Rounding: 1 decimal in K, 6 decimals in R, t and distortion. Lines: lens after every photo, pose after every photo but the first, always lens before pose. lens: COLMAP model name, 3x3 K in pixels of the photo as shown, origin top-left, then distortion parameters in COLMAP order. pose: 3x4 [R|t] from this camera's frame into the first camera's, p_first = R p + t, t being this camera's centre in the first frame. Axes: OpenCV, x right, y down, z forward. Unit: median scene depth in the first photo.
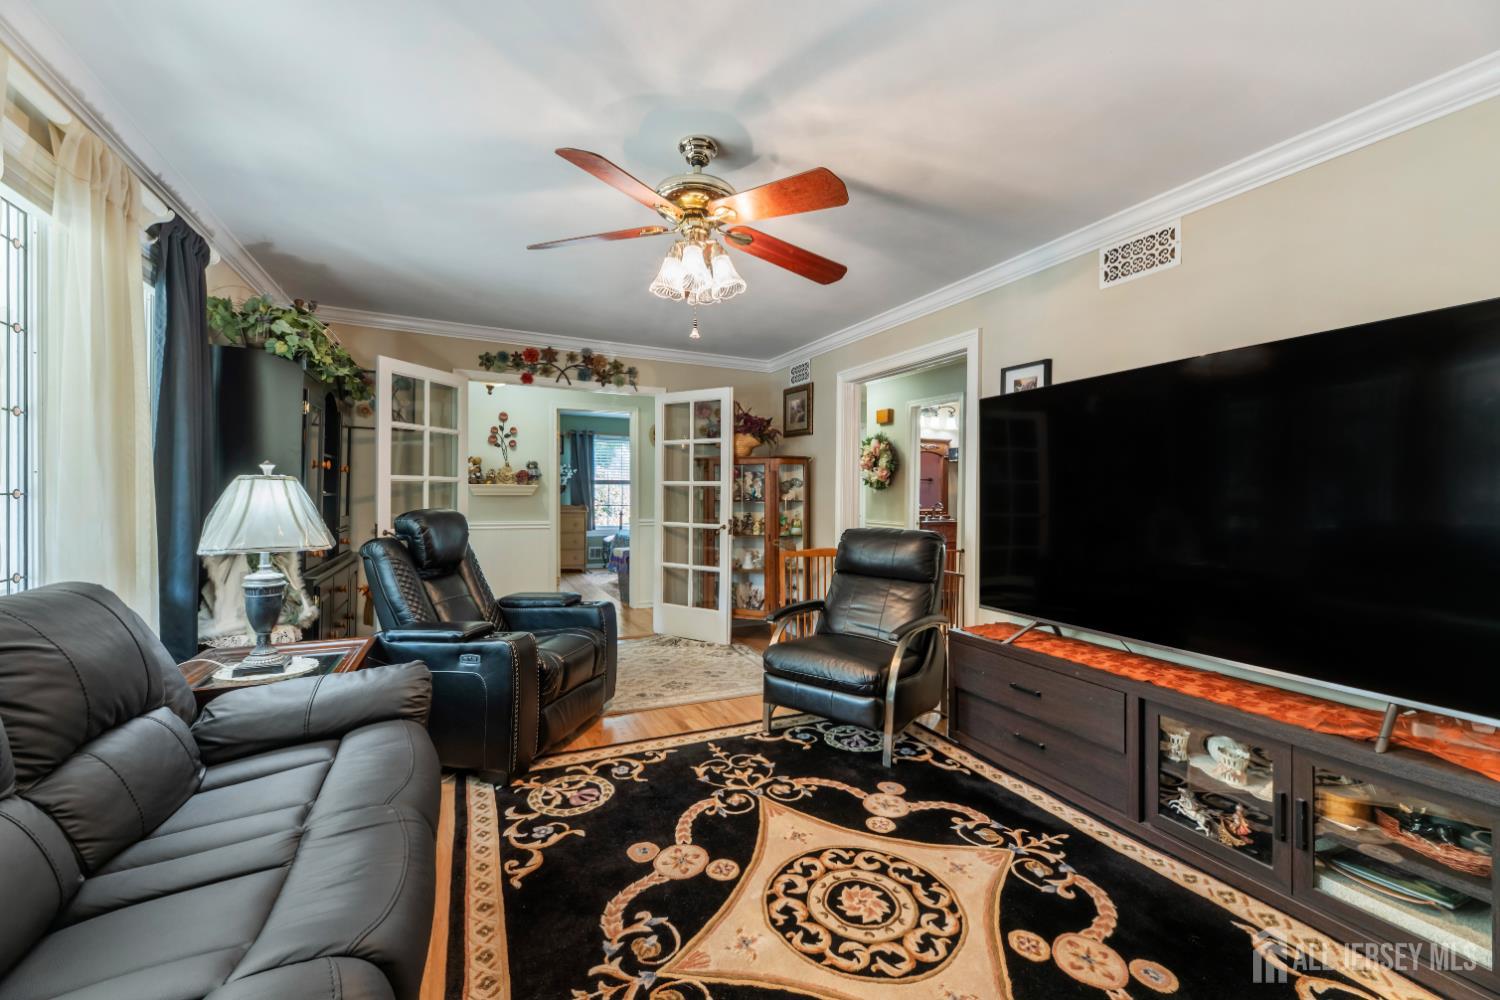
lens RADIAL K [[602.8, 0, 755.1], [0, 602.8, 497.3], [0, 0, 1]] dist [0.004160, 0.000000]
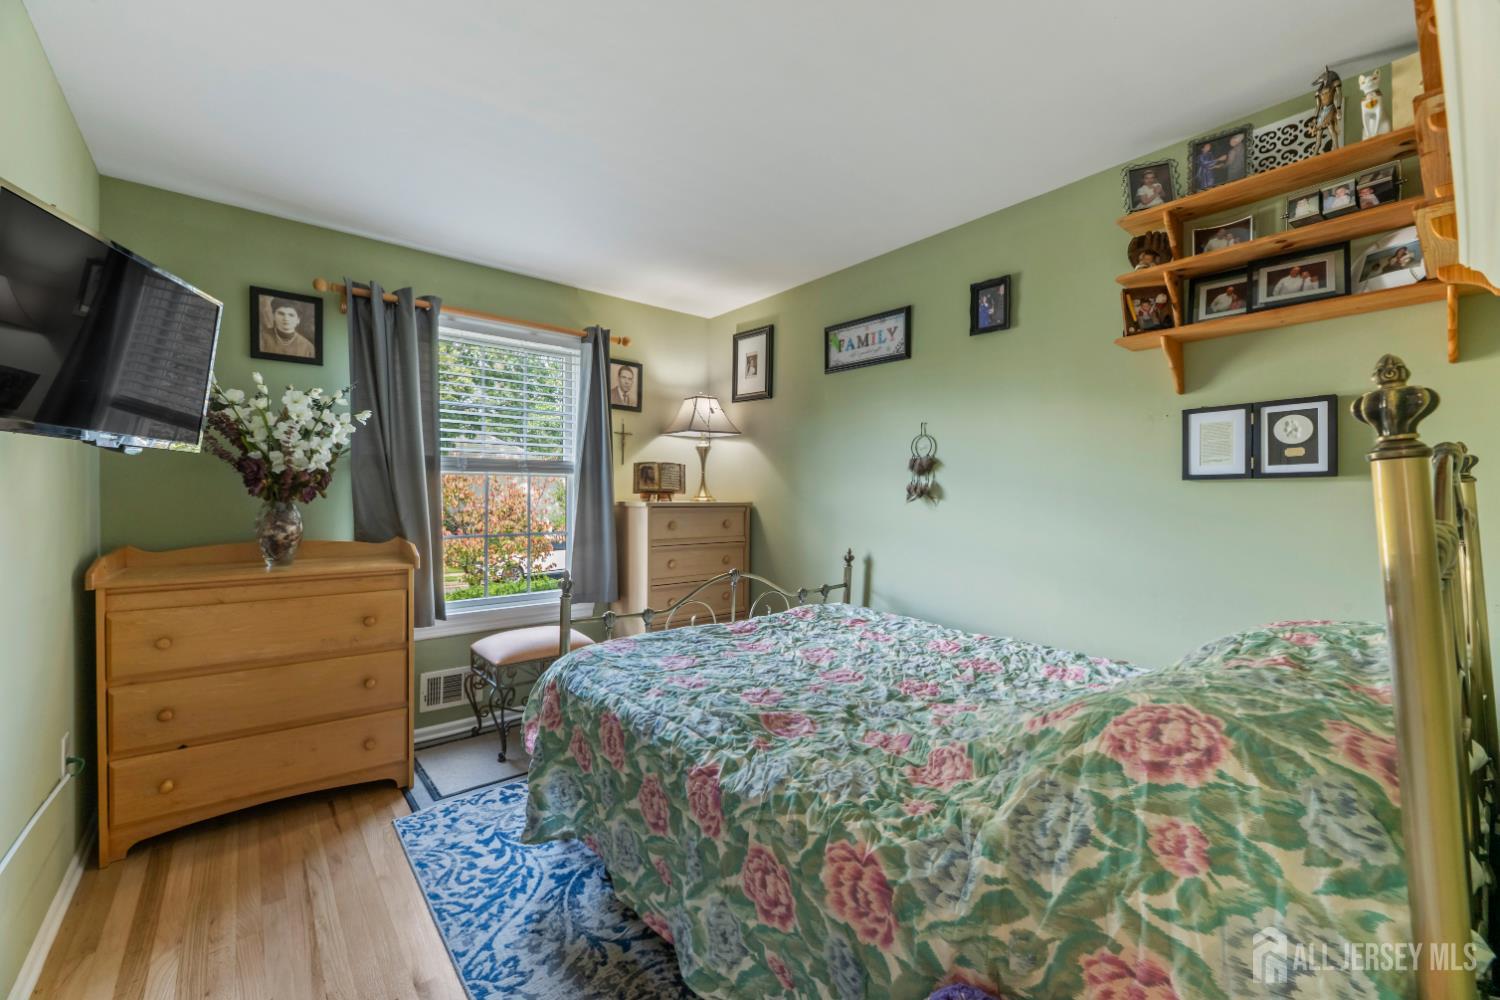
lens RADIAL K [[602.8, 0, 749.2], [0, 602.8, 492.3], [0, 0, 1]] dist [0.004160, 0.000000]
pose [[0.972052, -0.005135, 0.234708, -0.497652], [0.005377, 0.999985, -0.000393, -0.023568], [-0.234702, 0.001644, 0.972066, 1.780097]]
